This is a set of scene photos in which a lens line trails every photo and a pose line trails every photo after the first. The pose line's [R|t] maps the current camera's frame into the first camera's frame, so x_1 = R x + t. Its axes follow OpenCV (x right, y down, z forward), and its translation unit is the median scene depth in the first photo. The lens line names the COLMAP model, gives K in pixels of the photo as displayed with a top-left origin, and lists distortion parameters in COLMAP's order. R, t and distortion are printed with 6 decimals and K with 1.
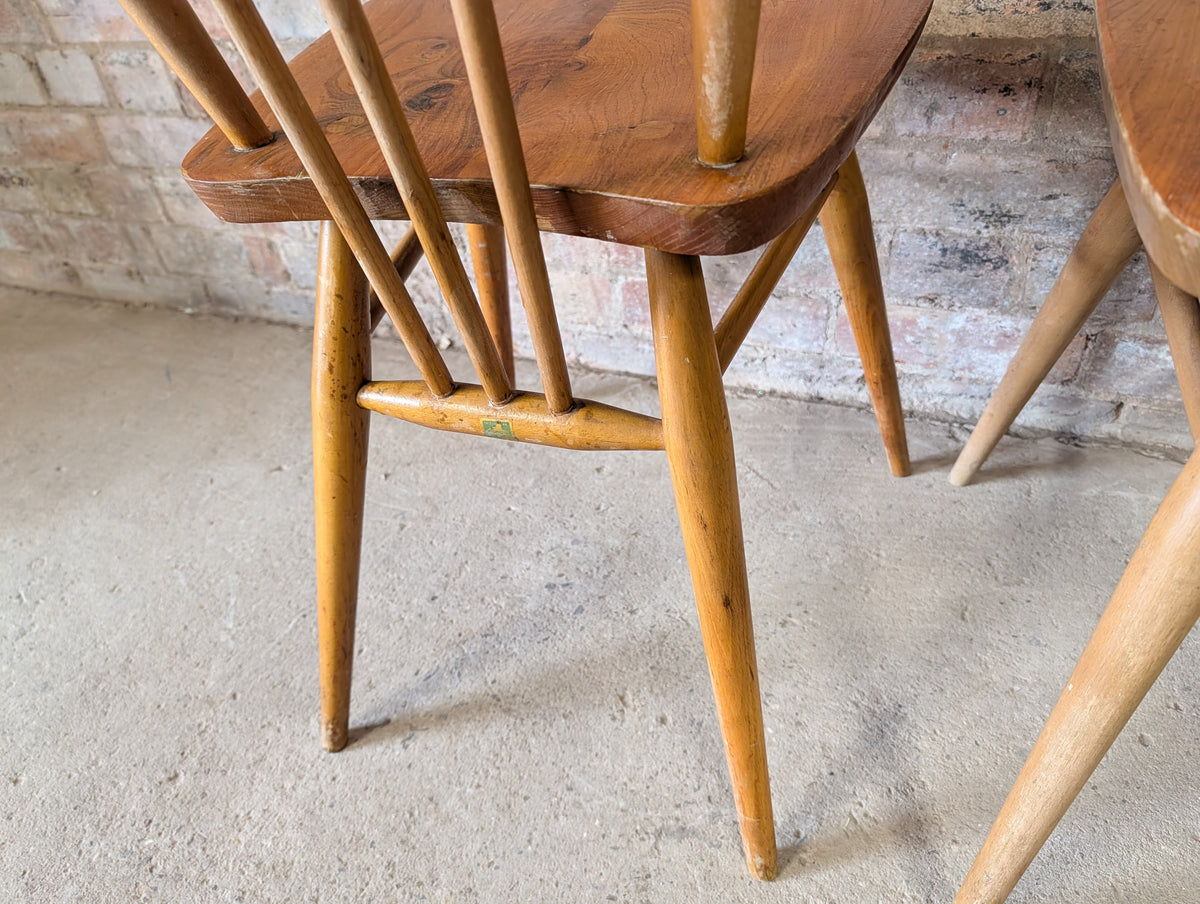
lens RADIAL K [[875.0, 0, 616.0], [0, 875.0, 453.3], [0, 0, 1]] dist [-0.005129, -0.004665]
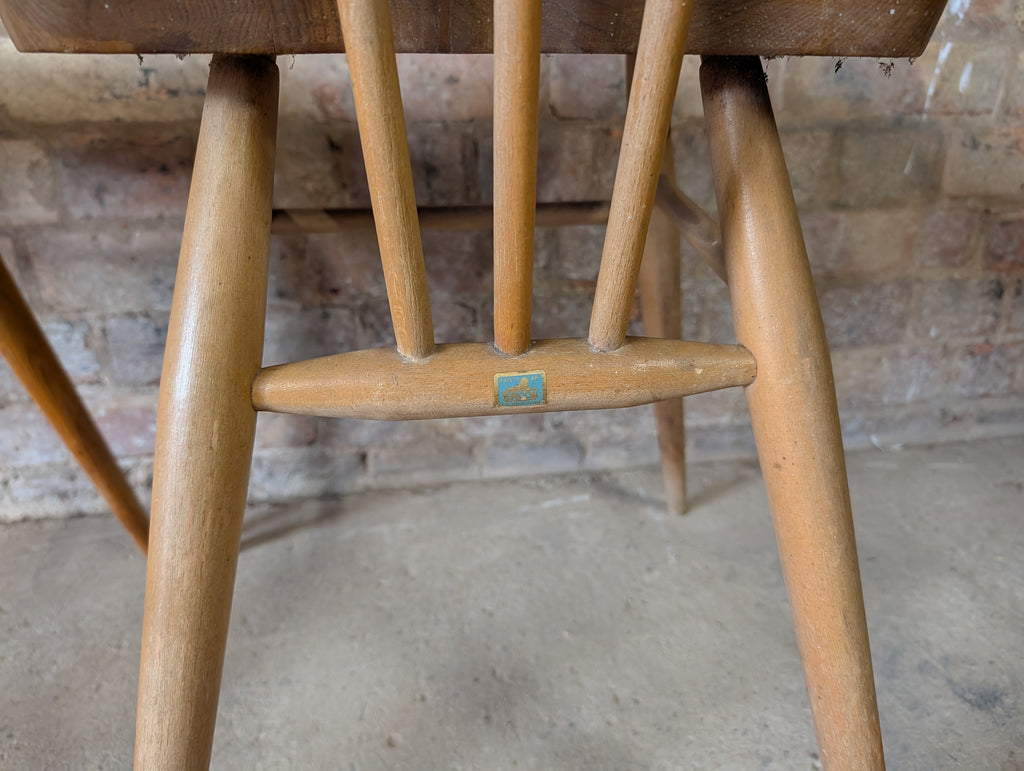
lens RADIAL K [[760.2, 0, 506.4], [0, 760.2, 398.5], [0, 0, 1]] dist [-0.016084, -0.000879]
pose [[0.848903, -0.102192, 0.518575, 0.260654], [0.268503, 0.928482, -0.256567, 0.181776], [-0.455268, 0.357040, 0.815631, 0.126192]]
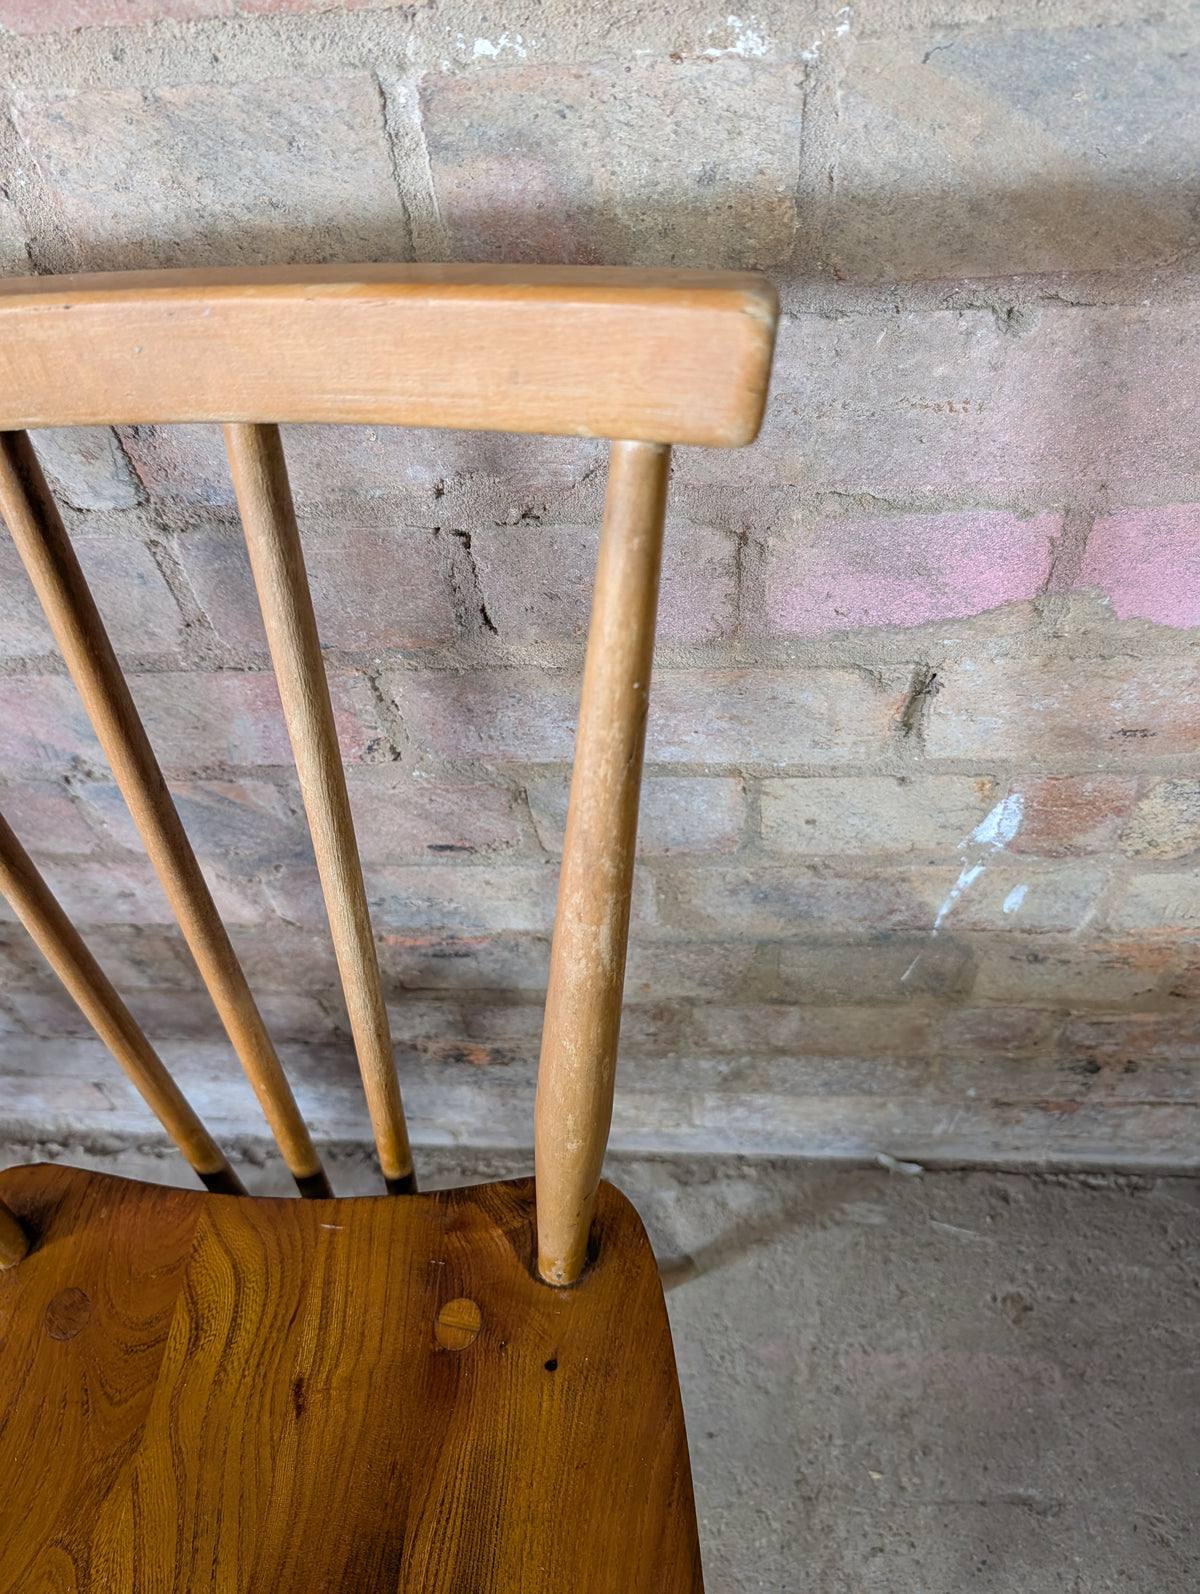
lens RADIAL K [[1162.3, 0, 582.9], [0, 1162.3, 788.1], [0, 0, 1]] dist [-0.005129, -0.004665]
pose [[0.948451, -0.238791, 0.208373, 0.851978], [0.193353, 0.956934, 0.216546, -0.588800], [-0.251108, -0.165094, 0.953776, -0.188458]]
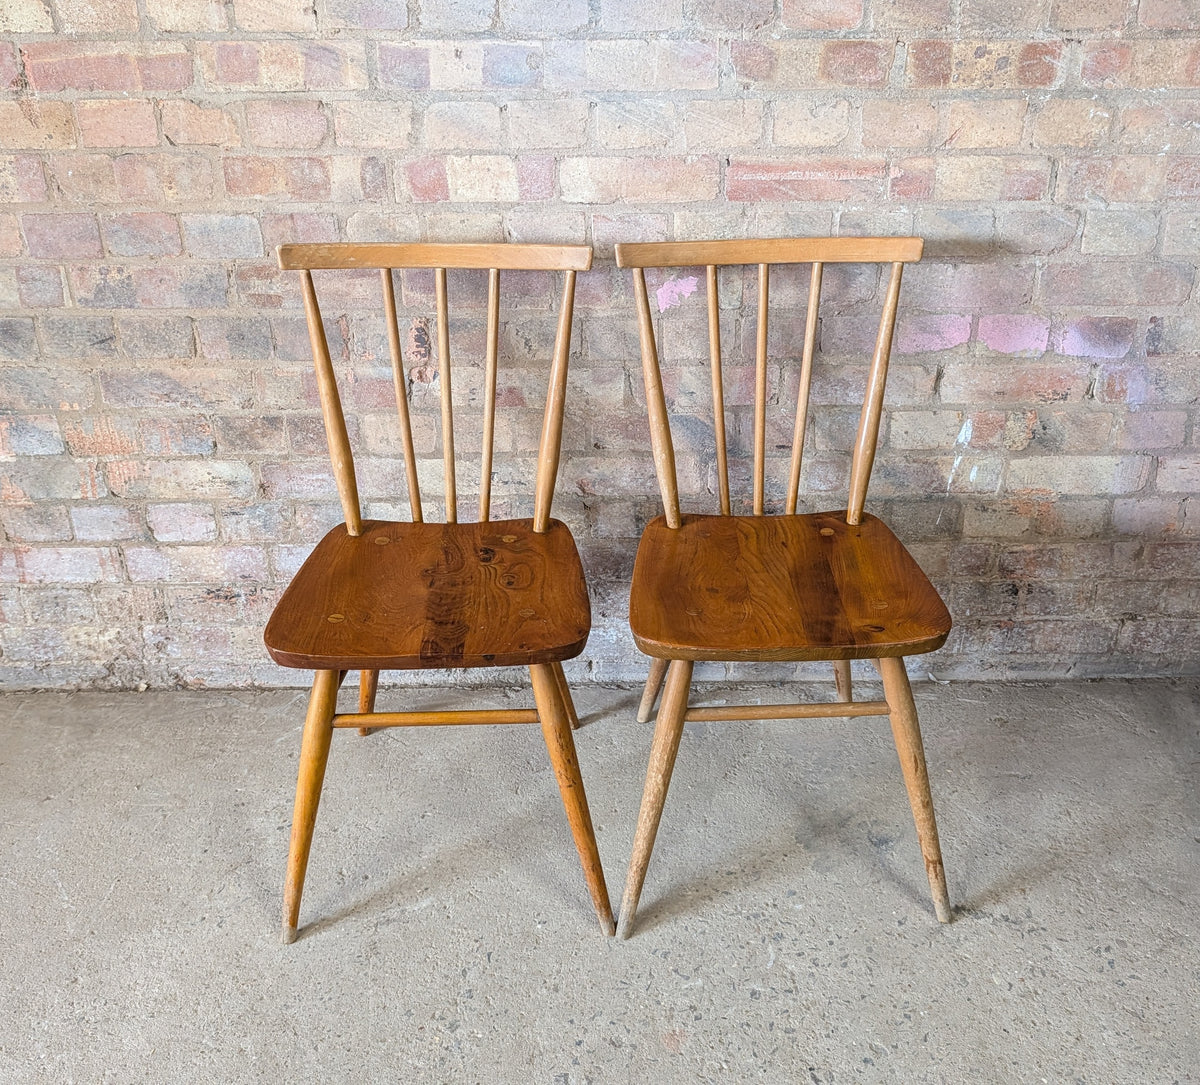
lens RADIAL K [[1253.2, 0, 619.9], [0, 1253.2, 440.0], [0, 0, 1]] dist [0.051162, -0.119045]
pose [[0.916717, -0.081347, 0.391169, -0.359476], [0.174577, 0.962200, -0.209031, 0.058025], [-0.359378, 0.259912, 0.896266, -1.548170]]
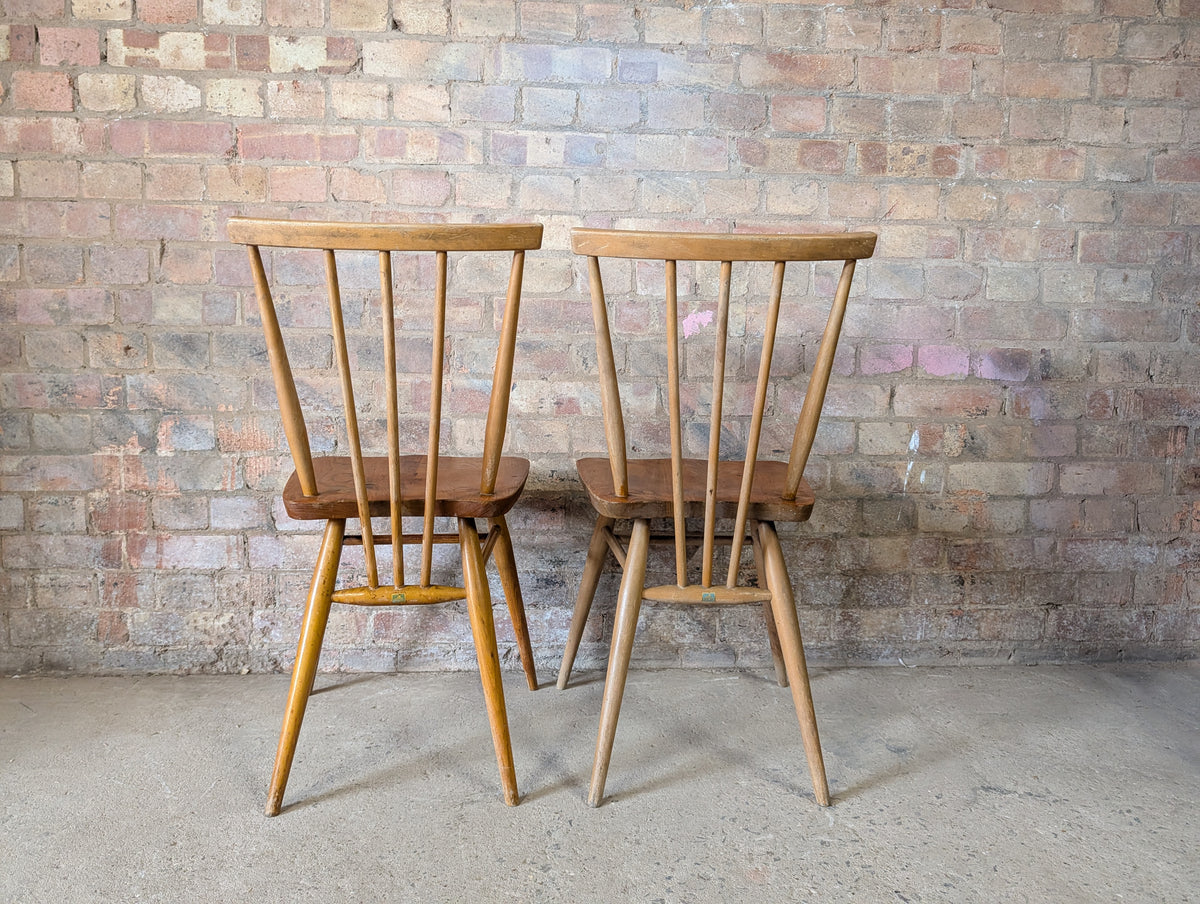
lens RADIAL K [[866.3, 0, 592.4], [0, 866.3, 445.9], [0, 0, 1]] dist [0.009208, -0.002663]
pose [[0.896255, 0.066644, 0.438505, -0.498811], [0.191467, 0.833654, -0.518036, 0.664631], [-0.400085, 0.548252, 0.734406, -0.880127]]
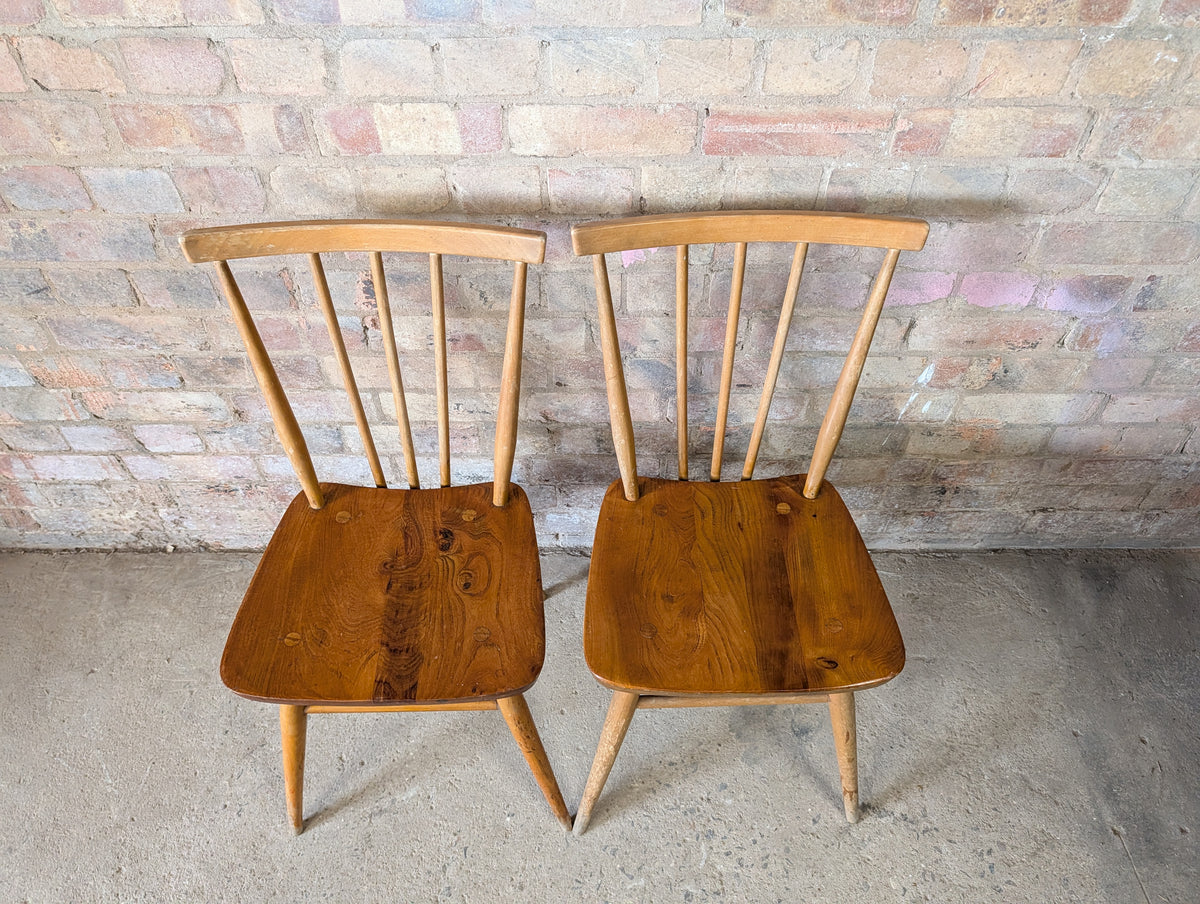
lens RADIAL K [[865.7, 0, 589.5], [0, 865.7, 466.6], [0, 0, 1]] dist [0.004108, -0.000943]
pose [[0.922010, -0.218444, 0.319657, 0.040084], [0.165220, 0.968673, 0.185406, -0.611736], [-0.350143, -0.118133, 0.929217, -0.947246]]
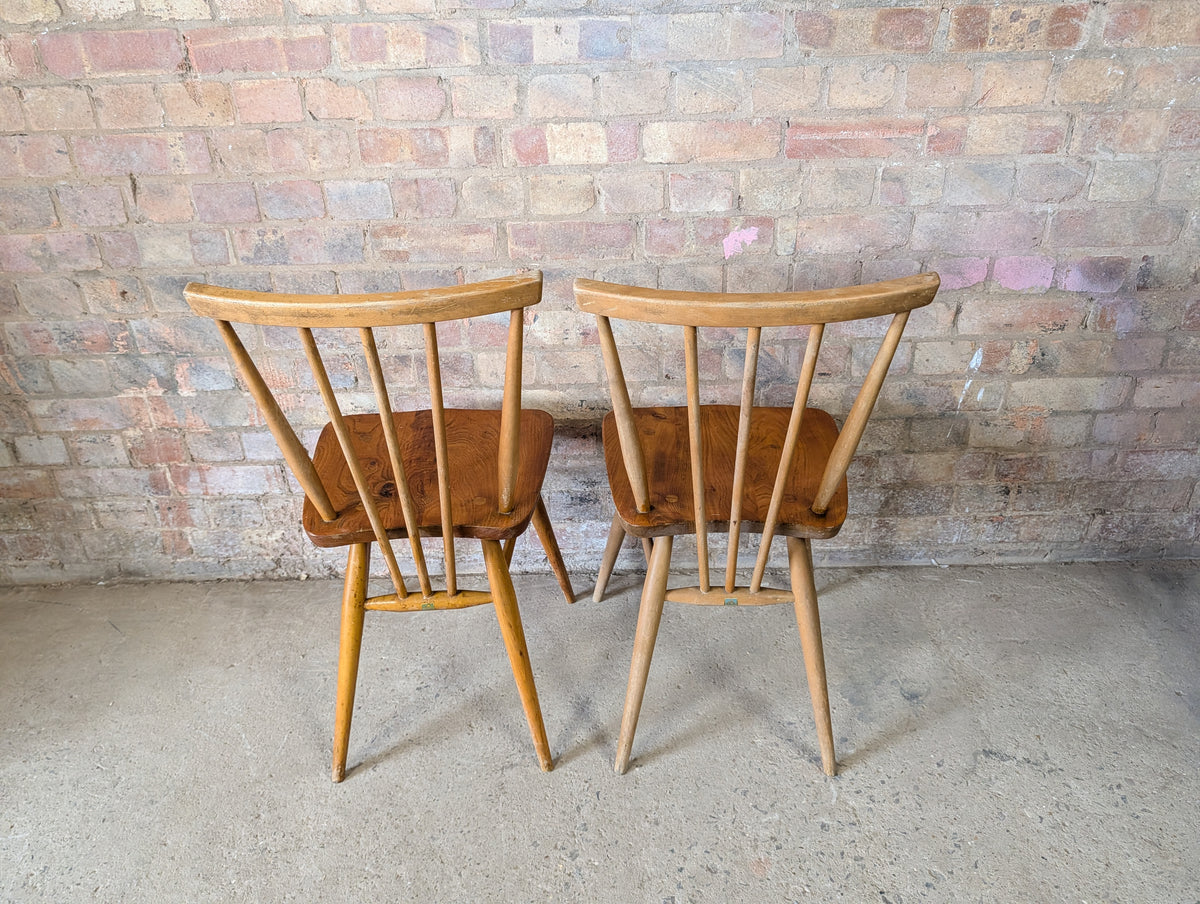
lens RADIAL K [[866.4, 0, 596.5], [0, 866.4, 452.4], [0, 0, 1]] dist [0.001623, 0.006968]
pose [[0.924855, -0.114492, 0.362677, -0.363002], [0.183885, 0.969354, -0.162910, 0.025754], [-0.332910, 0.217359, 0.917565, -1.104752]]
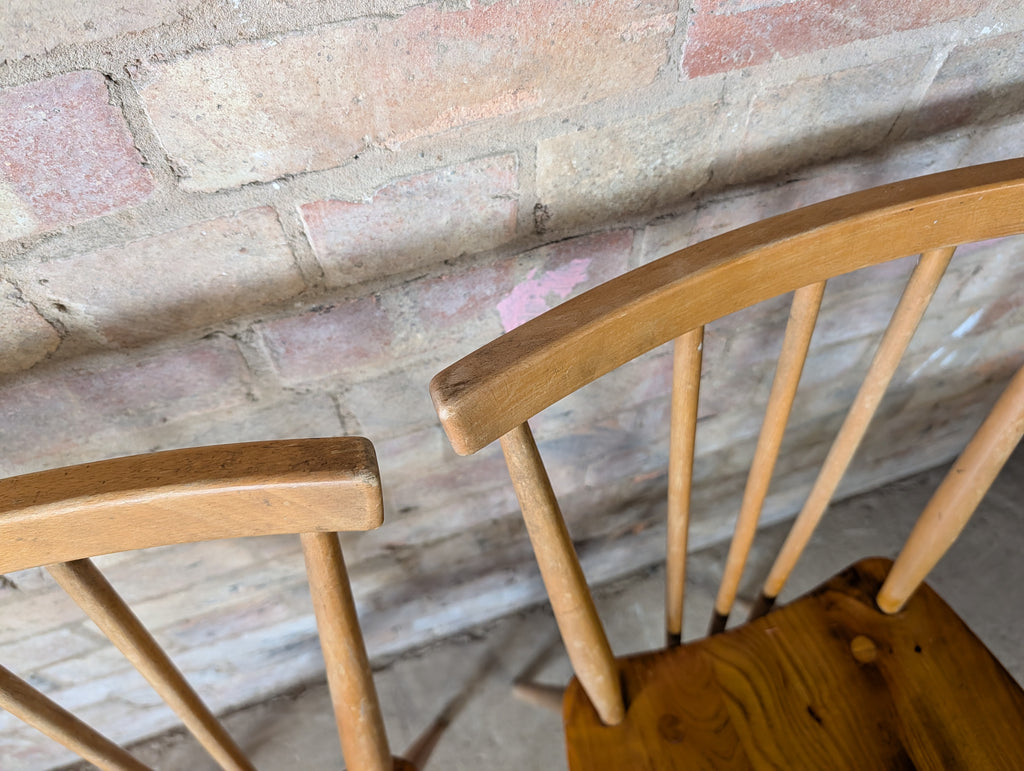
lens RADIAL K [[761.7, 0, 510.0], [0, 761.7, 387.7], [0, 0, 1]] dist [-0.014915, 0.004177]
pose [[0.750843, -0.506032, 0.424461, 0.372140], [0.362527, 0.852946, 0.375577, -0.857177], [-0.552096, -0.128121, 0.823878, -0.037079]]
